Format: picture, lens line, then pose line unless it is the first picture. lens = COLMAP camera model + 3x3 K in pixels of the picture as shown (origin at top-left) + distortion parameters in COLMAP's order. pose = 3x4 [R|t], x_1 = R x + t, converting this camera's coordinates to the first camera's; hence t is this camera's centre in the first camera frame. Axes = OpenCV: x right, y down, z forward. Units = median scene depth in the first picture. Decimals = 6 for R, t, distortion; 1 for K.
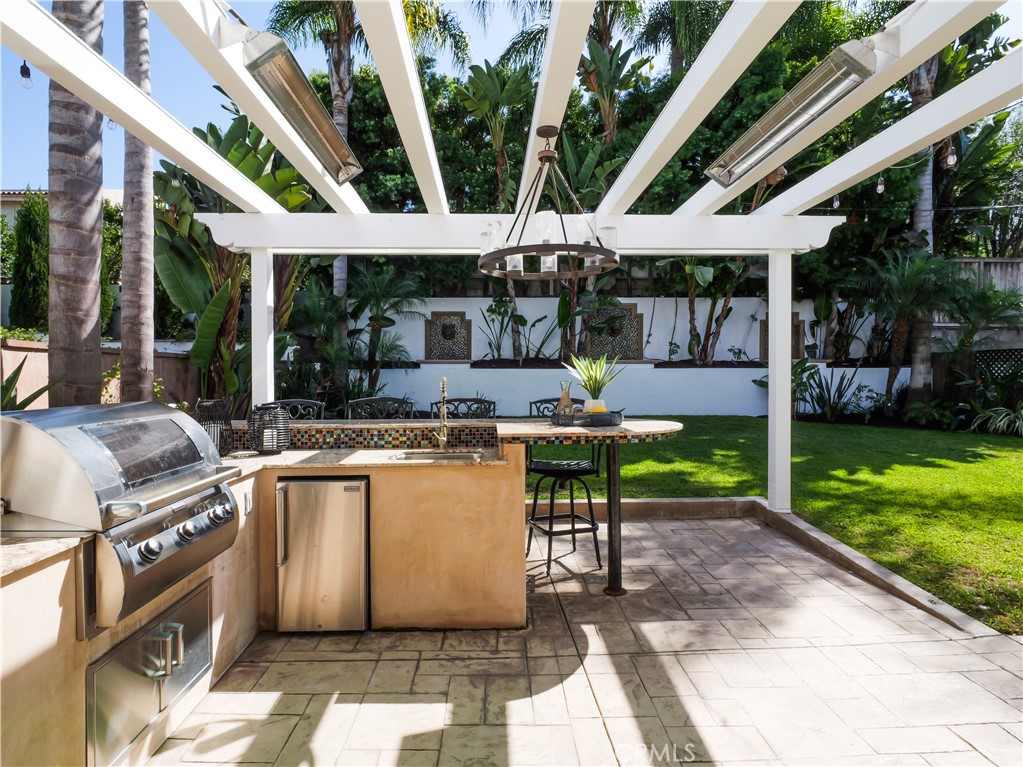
lens RADIAL K [[552.1, 0, 510.6], [0, 552.1, 375.5], [0, 0, 1]] dist [-0.011774, 0.001744]
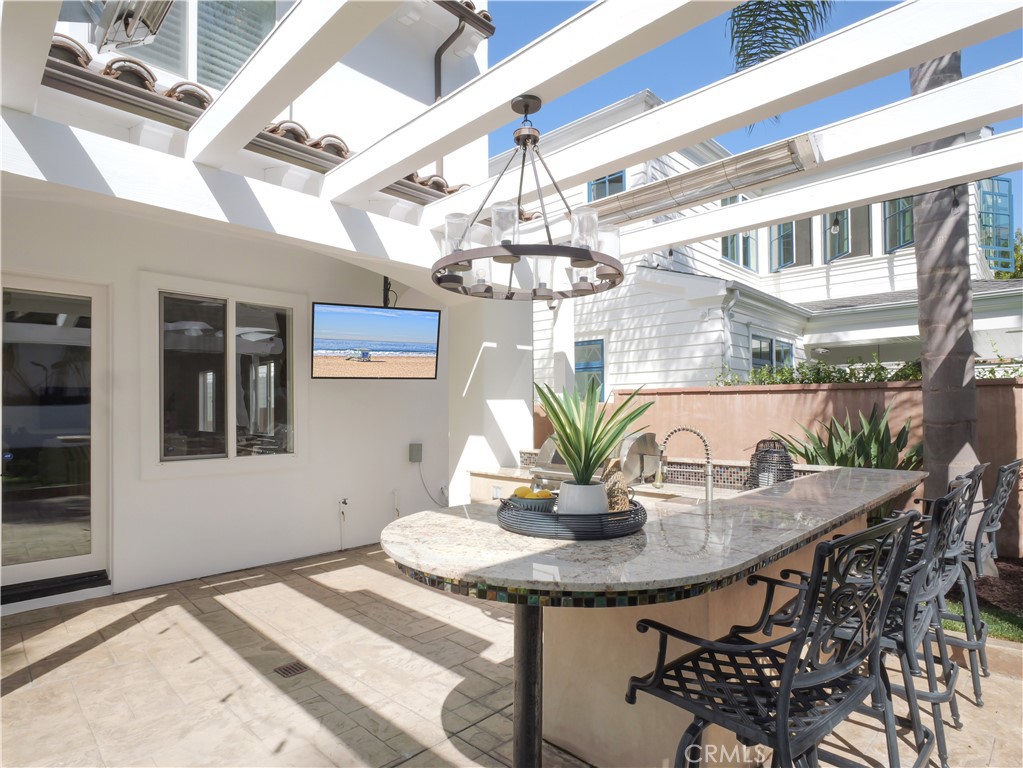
lens RADIAL K [[552.1, 0, 512.0], [0, 552.1, 390.3], [0, 0, 1]] dist [-0.011774, 0.001744]
pose [[-0.723624, -0.019324, -0.689924, 0.764974], [-0.005031, 0.999729, -0.022725, -0.029925], [0.690177, -0.012974, -0.723525, 1.927129]]
